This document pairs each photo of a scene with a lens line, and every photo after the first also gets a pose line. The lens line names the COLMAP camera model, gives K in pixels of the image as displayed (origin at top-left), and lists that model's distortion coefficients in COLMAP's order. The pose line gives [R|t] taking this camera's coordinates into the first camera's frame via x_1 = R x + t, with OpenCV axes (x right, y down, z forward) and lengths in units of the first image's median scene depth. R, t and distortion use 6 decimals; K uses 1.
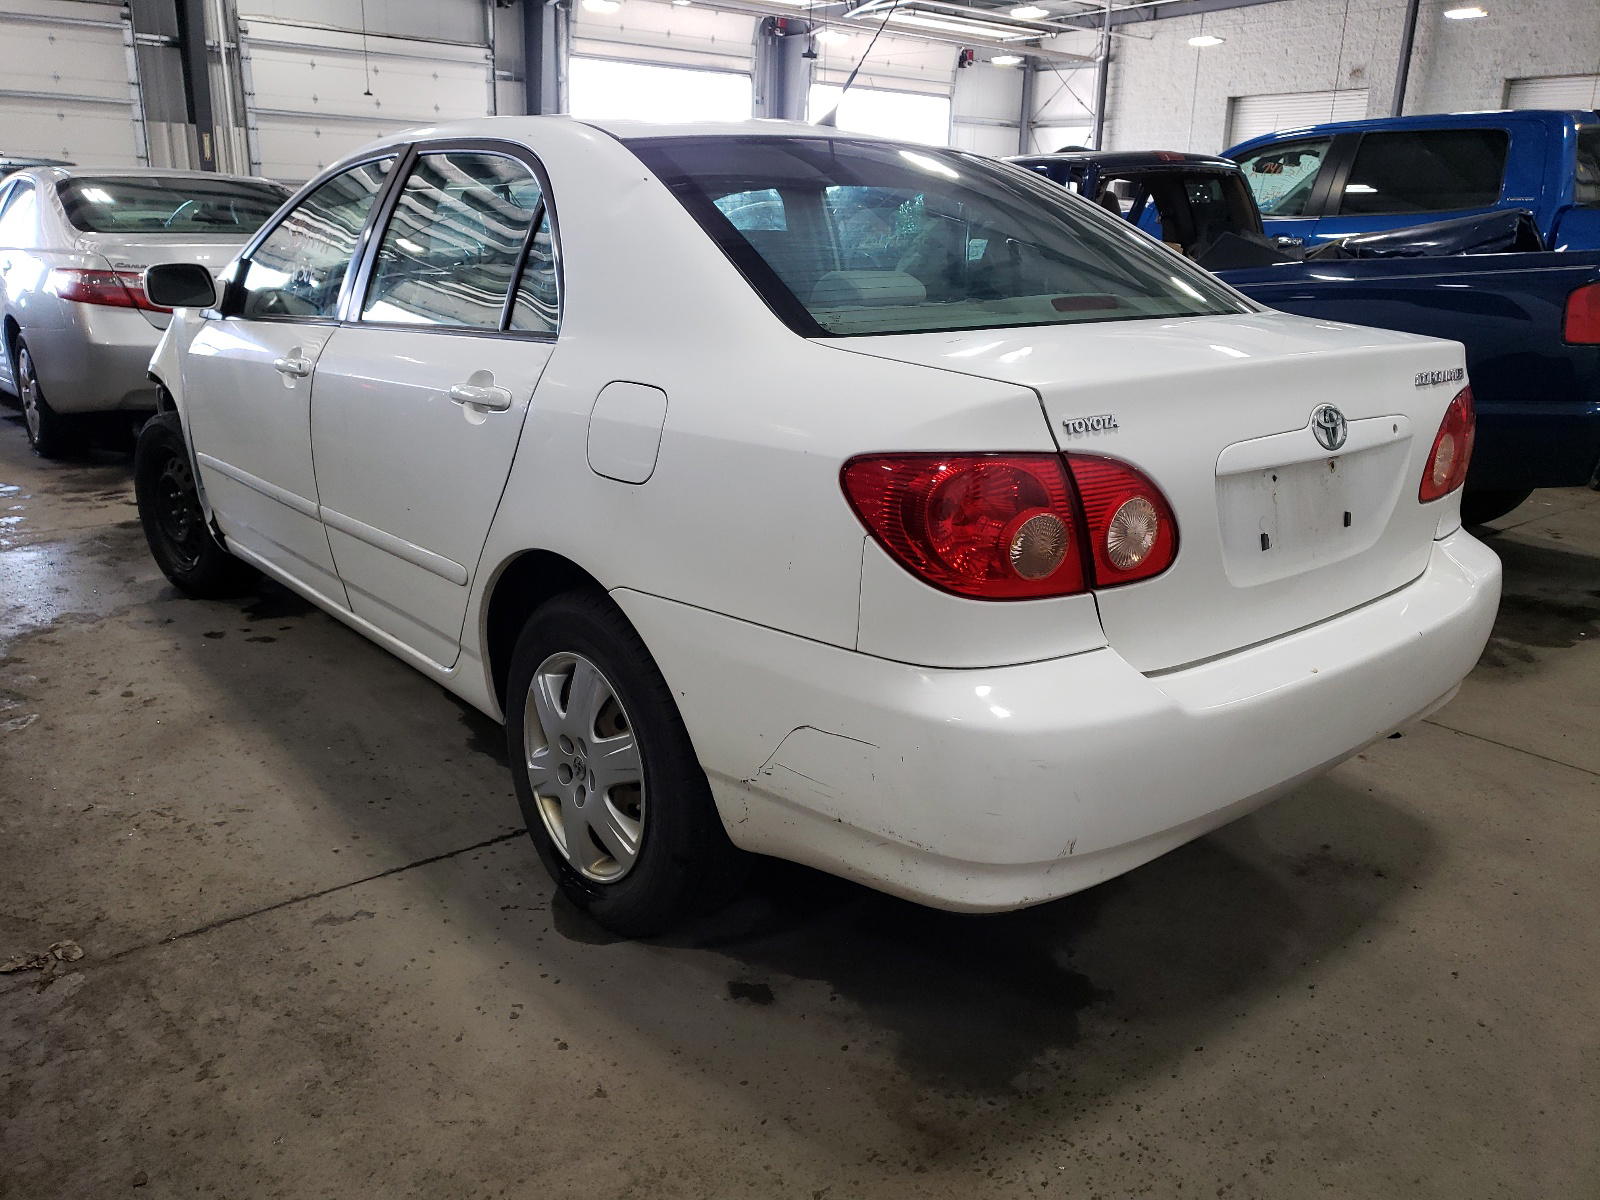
lens RADIAL K [[1223.8, 0, 800.0], [0, 1223.8, 600.0], [0, 0, 1]] dist [0.013775, 0.007824]
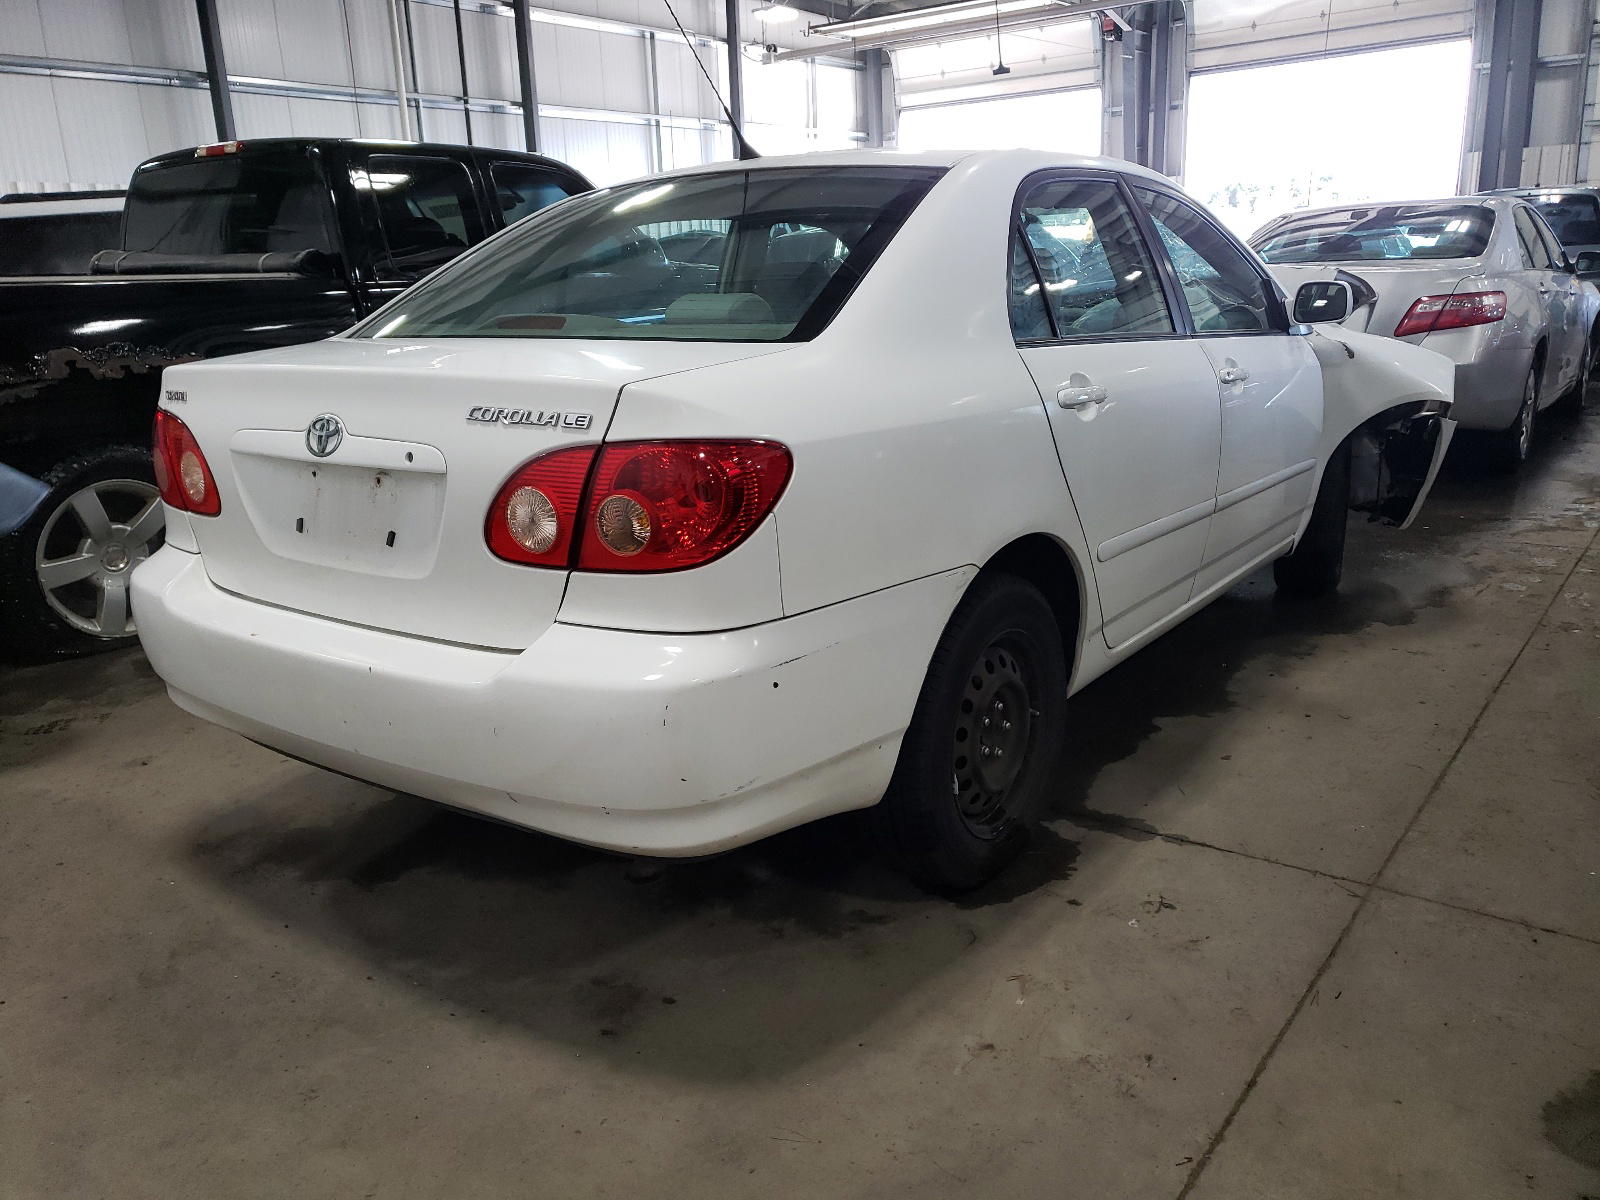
lens RADIAL K [[1202.1, 0, 800.0], [0, 1202.1, 600.0], [0, 0, 1]] dist [0.001742, 0.001439]
pose [[0.259894, 0.229082, -0.938070, 1.490951], [-0.243018, 0.955702, 0.166059, -0.266730], [0.934557, 0.184810, 0.304053, 1.041599]]
